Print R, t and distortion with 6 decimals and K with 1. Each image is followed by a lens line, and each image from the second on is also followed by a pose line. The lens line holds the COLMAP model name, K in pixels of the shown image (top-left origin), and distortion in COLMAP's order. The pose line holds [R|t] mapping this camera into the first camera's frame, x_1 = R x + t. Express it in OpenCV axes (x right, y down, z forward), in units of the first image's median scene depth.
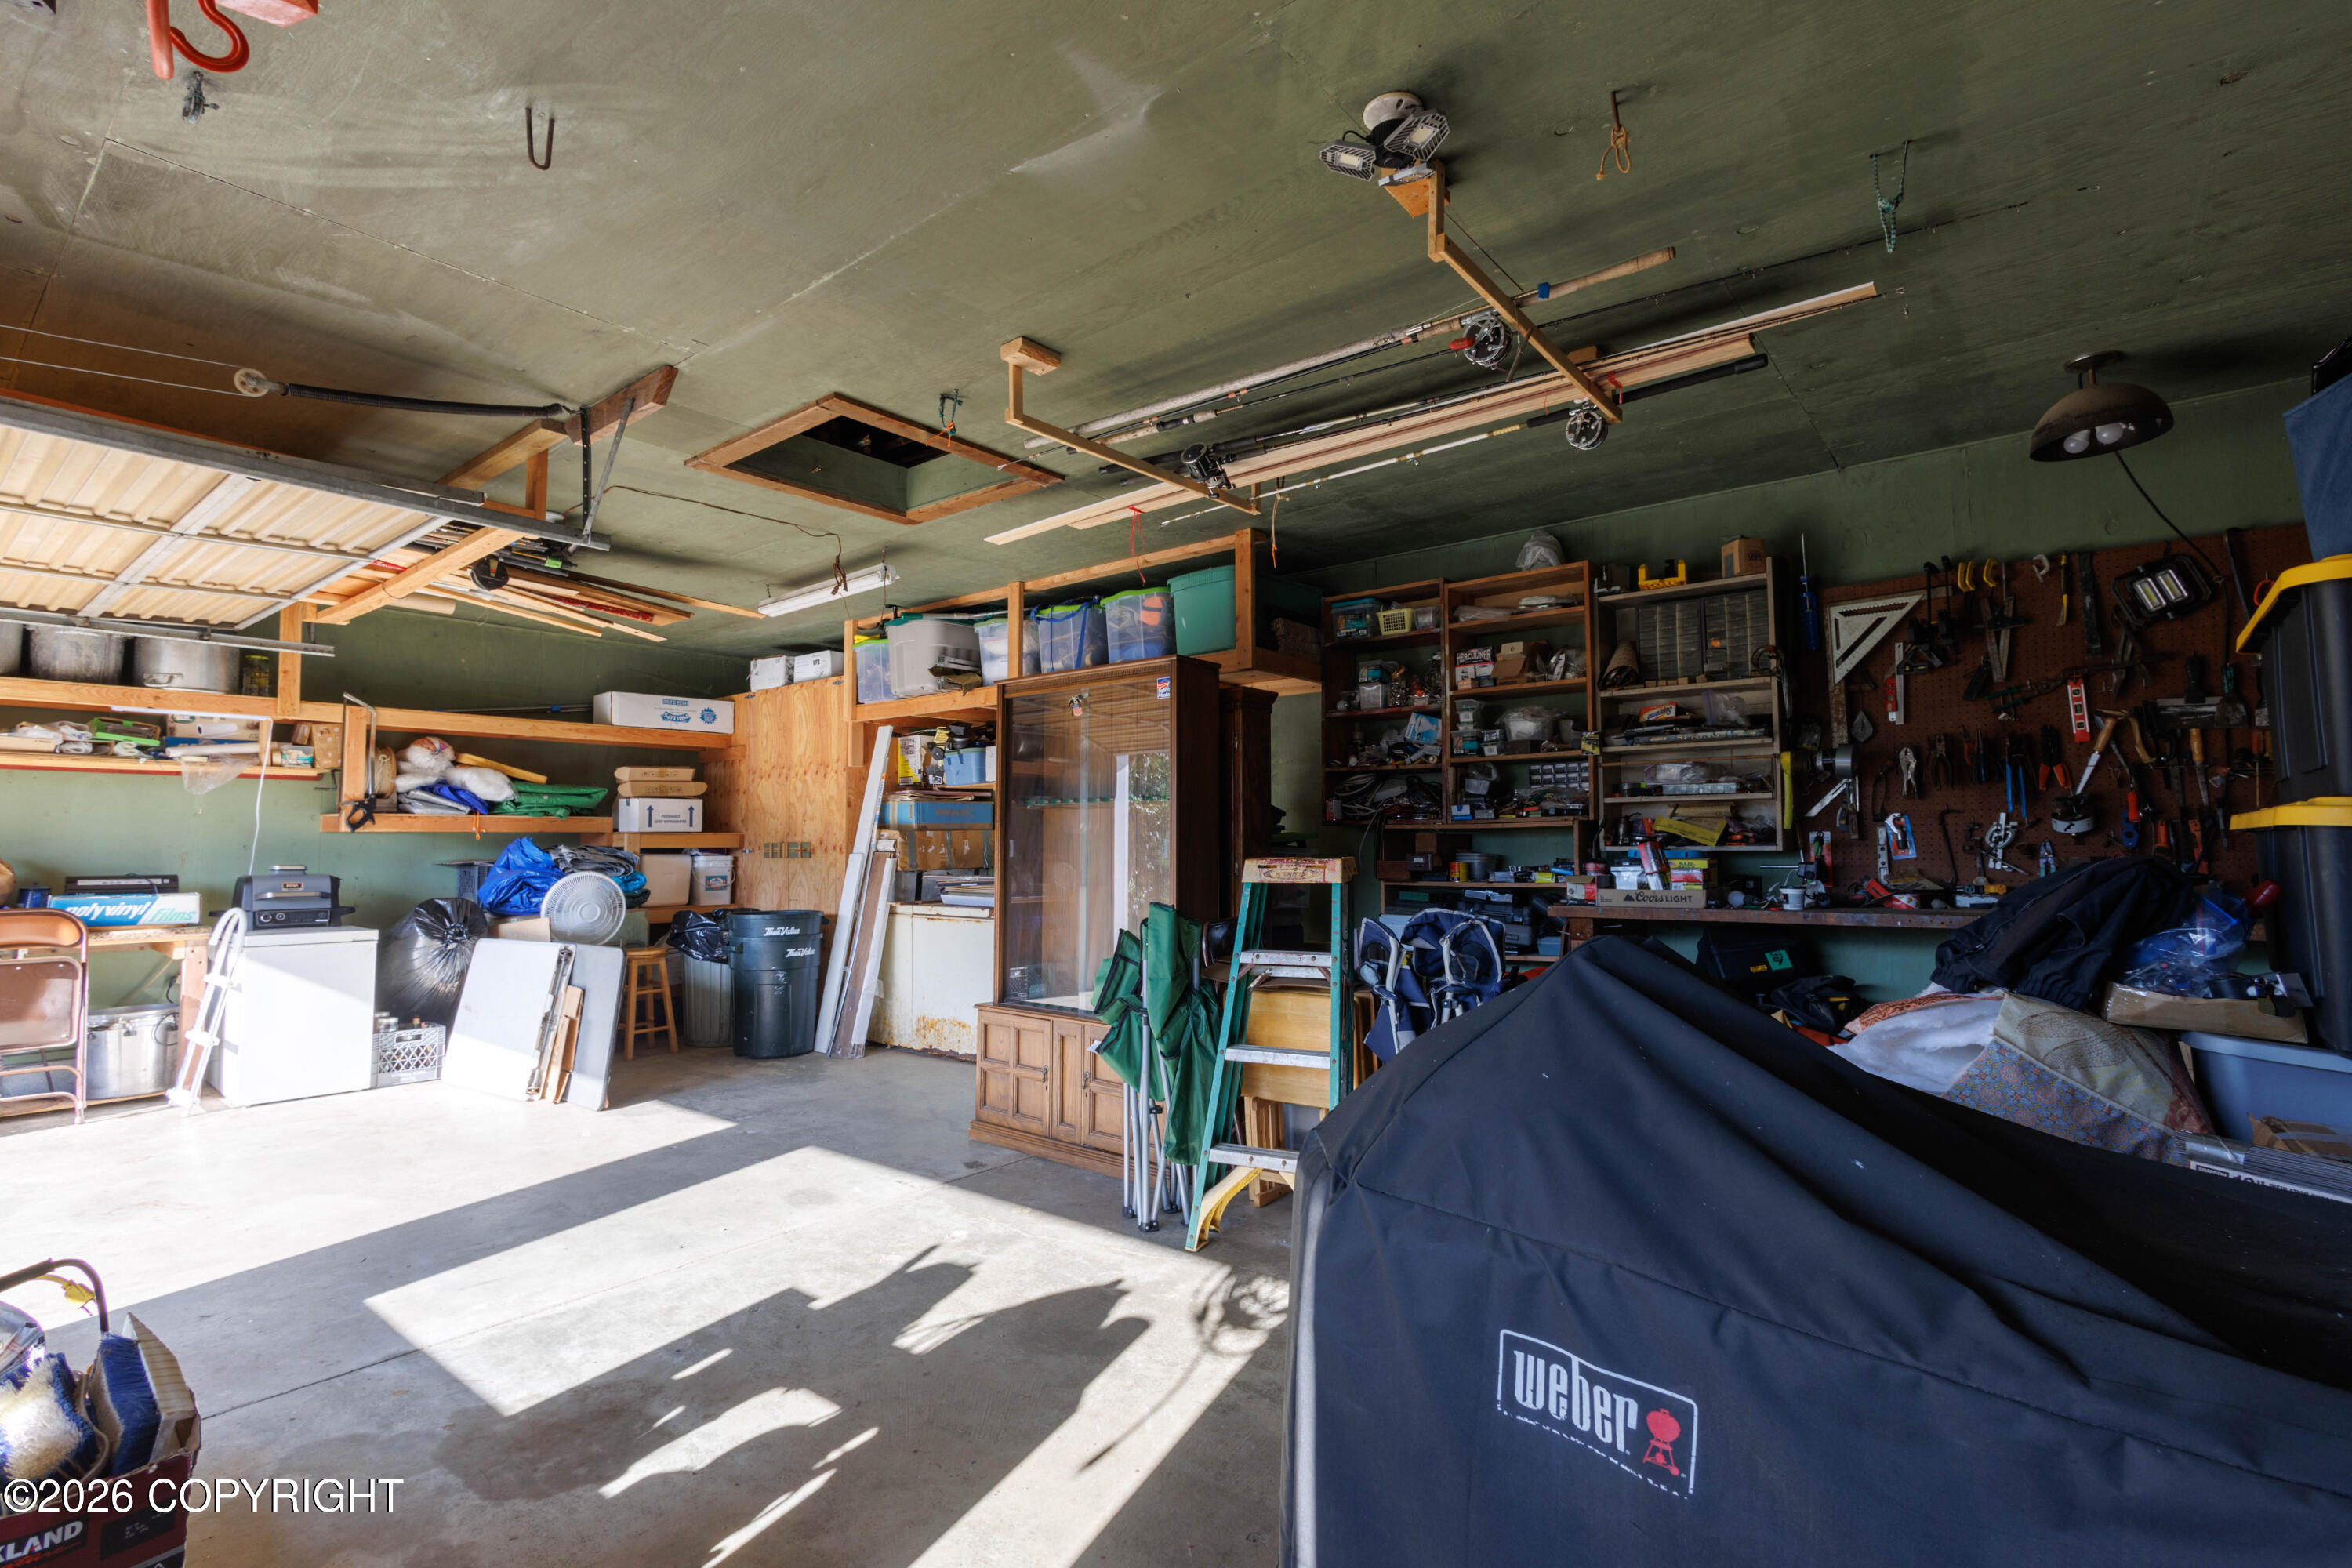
lens RADIAL K [[1107.0, 0, 1186.6], [0, 1107.0, 793.7], [0, 0, 1]] dist [-0.001435, -0.000311]
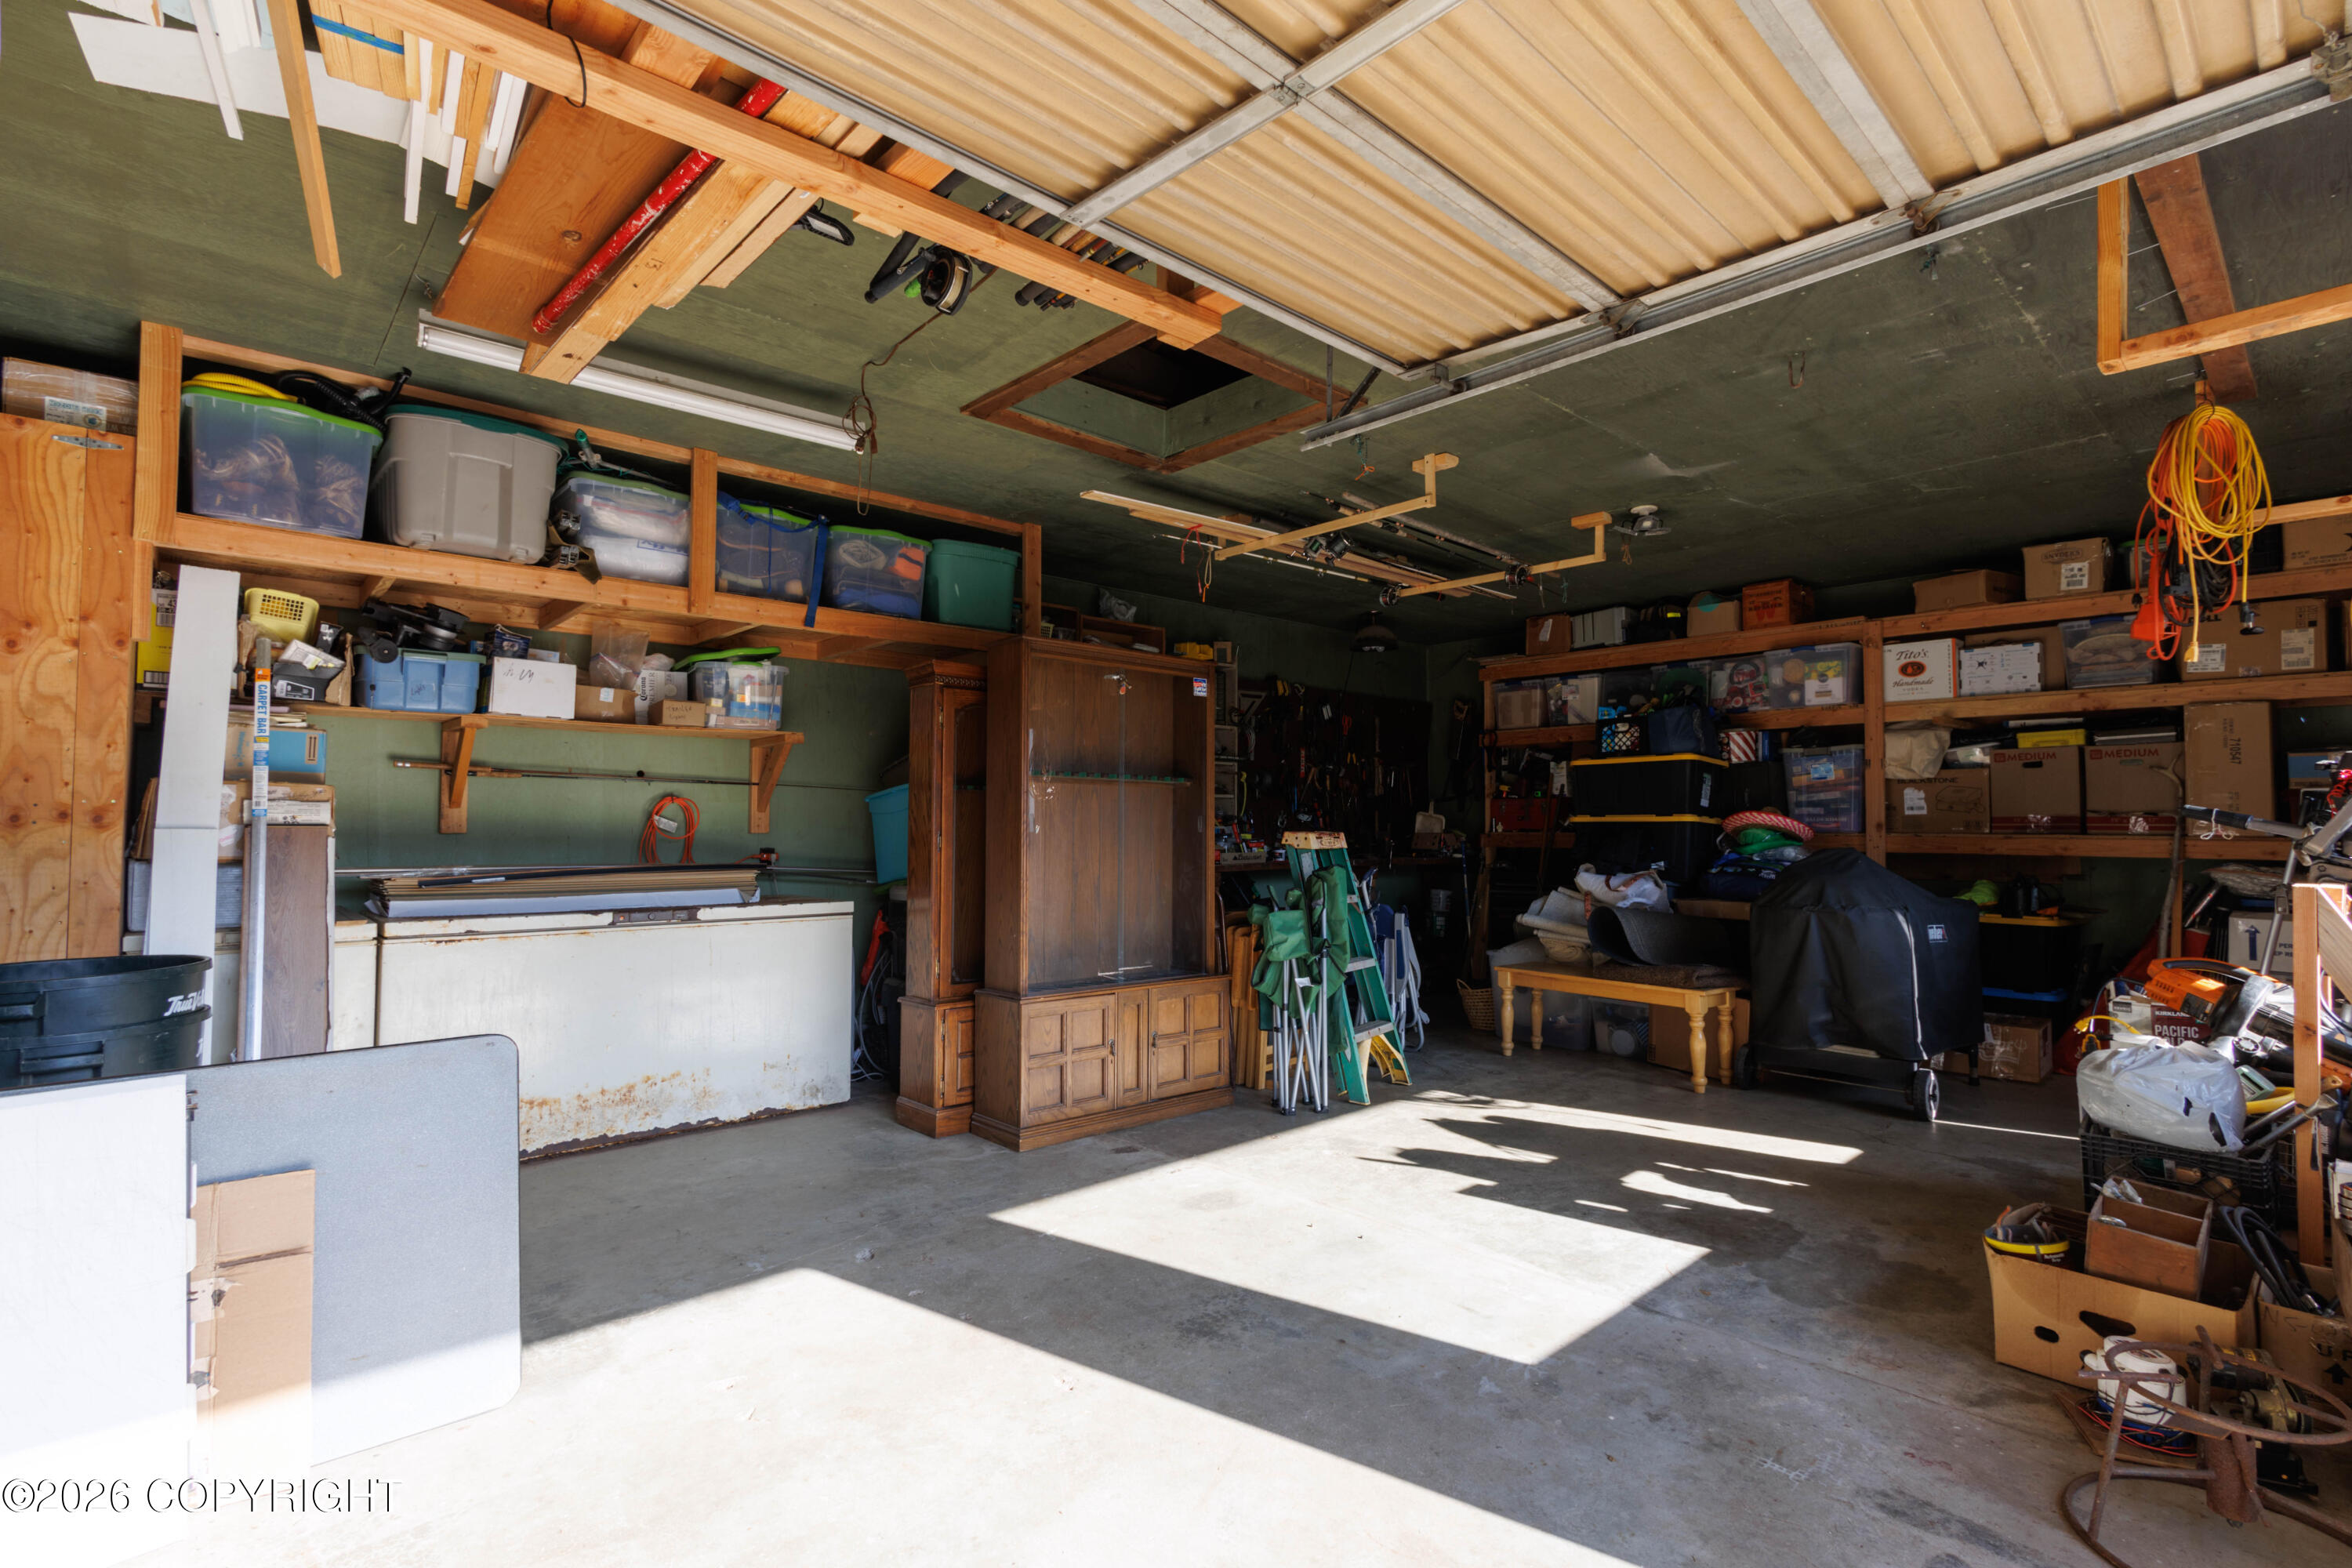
lens RADIAL K [[1107.0, 0, 1186.6], [0, 1107.0, 793.7], [0, 0, 1]] dist [-0.001435, -0.000311]
pose [[0.138830, 0.033136, 0.989762, -1.637748], [-0.051975, 0.998306, -0.026132, 0.066707], [-0.988951, -0.047815, 0.140317, 1.175184]]
